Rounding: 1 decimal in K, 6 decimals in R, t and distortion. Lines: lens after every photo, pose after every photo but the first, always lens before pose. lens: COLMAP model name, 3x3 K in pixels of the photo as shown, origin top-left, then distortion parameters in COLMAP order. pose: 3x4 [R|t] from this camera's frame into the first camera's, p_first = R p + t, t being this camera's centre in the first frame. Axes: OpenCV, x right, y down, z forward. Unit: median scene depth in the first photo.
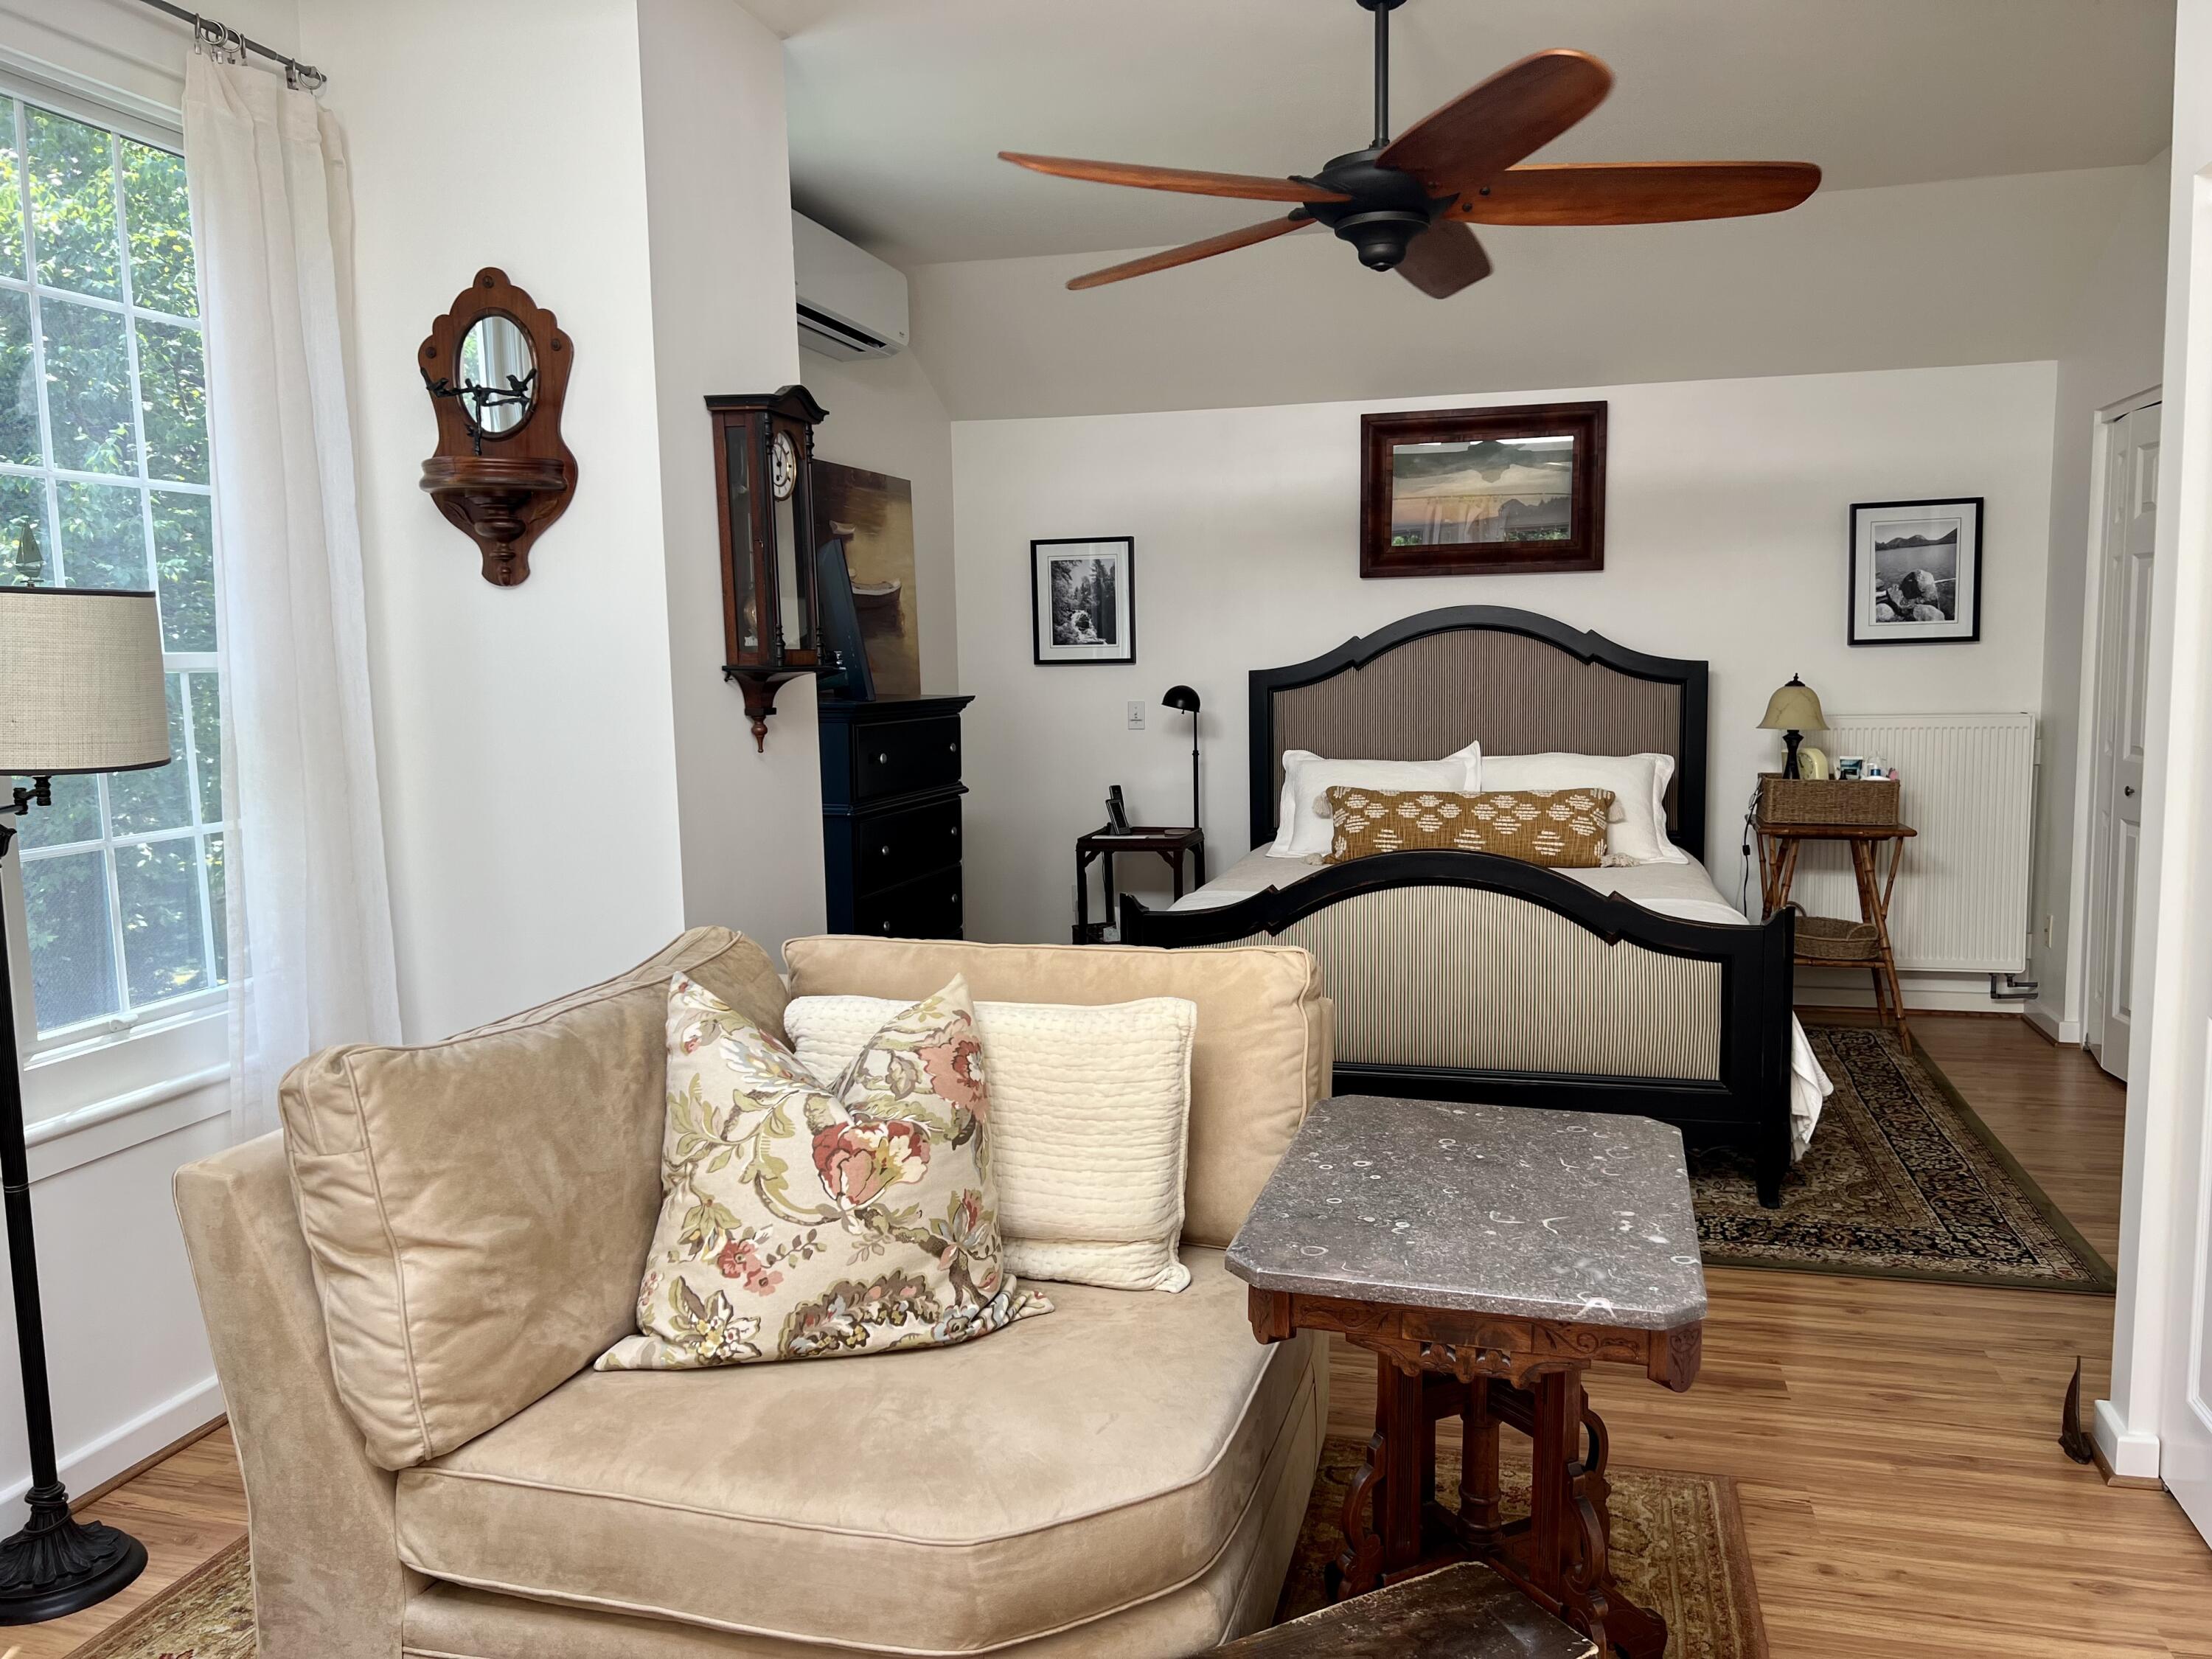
lens RADIAL K [[1672.6, 0, 1104.5], [0, 1672.6, 838.0], [0, 0, 1]] dist [0.047891, -0.056699]
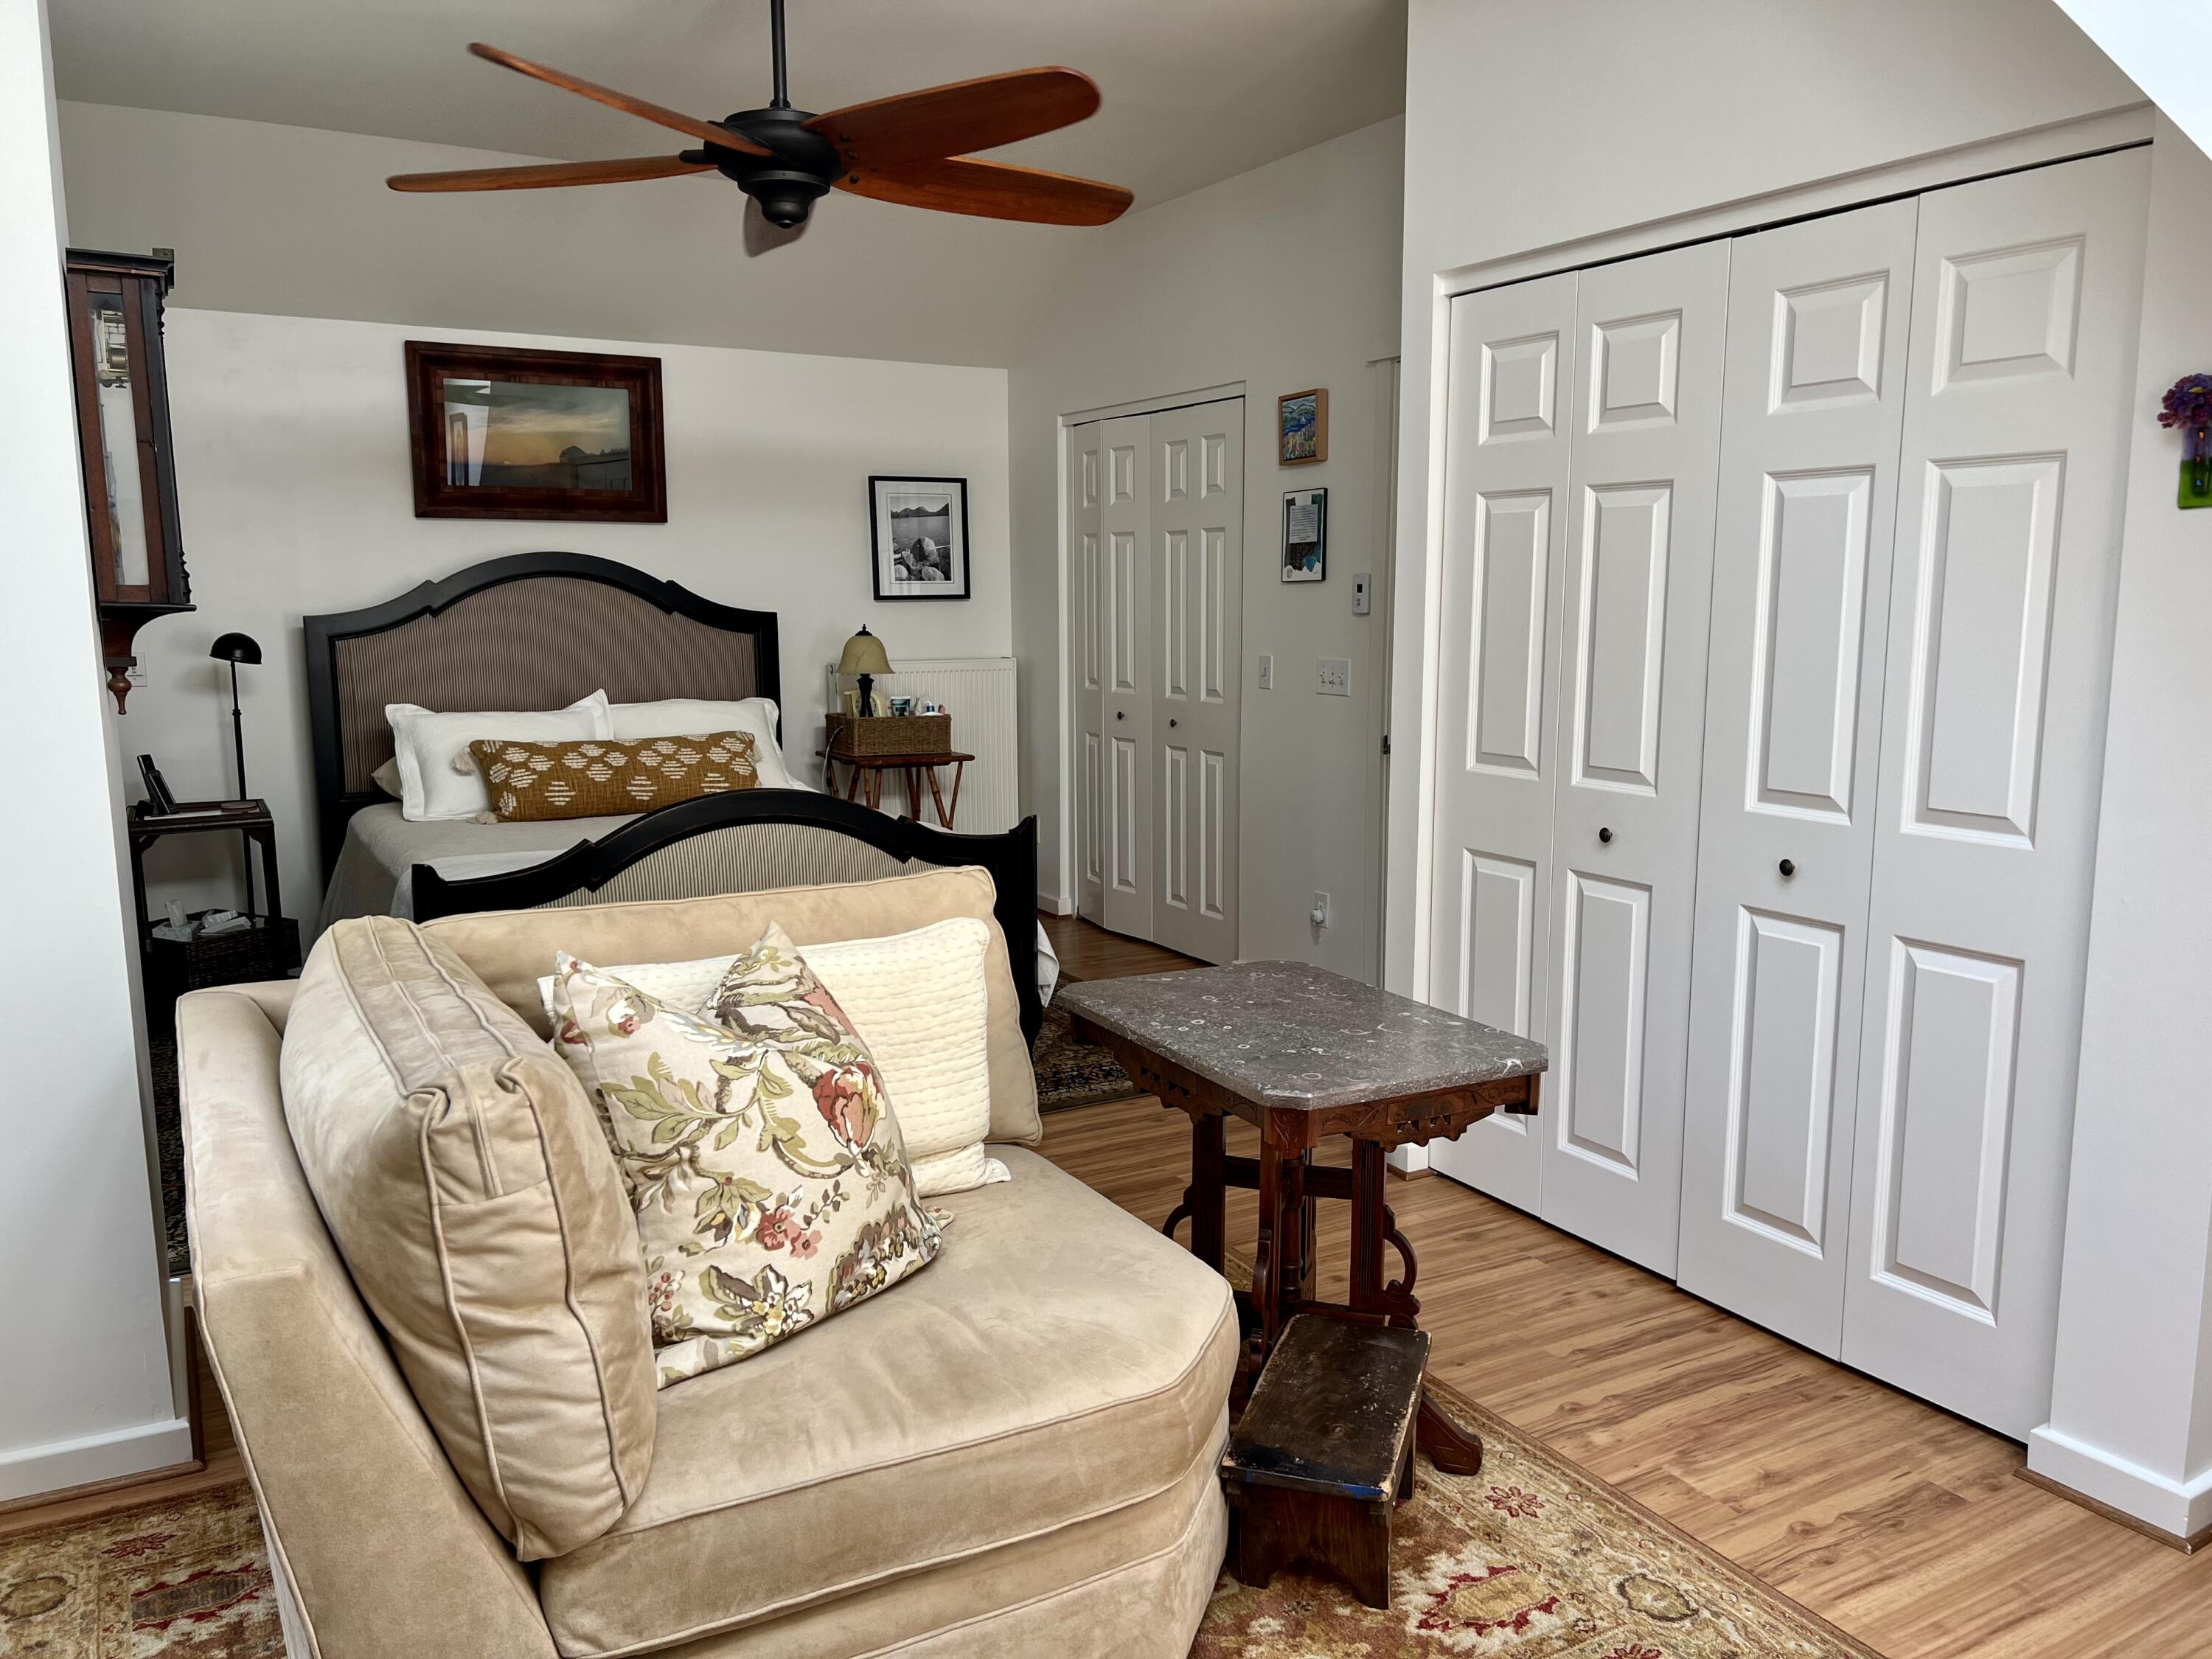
lens RADIAL K [[1672.6, 0, 1146.4], [0, 1672.6, 839.9], [0, 0, 1]] dist [0.047891, -0.056699]
pose [[0.698572, -0.087958, 0.710114, -0.642987], [0.068387, 0.996080, 0.056104, -0.006262], [-0.712265, 0.009370, 0.701848, 0.162760]]
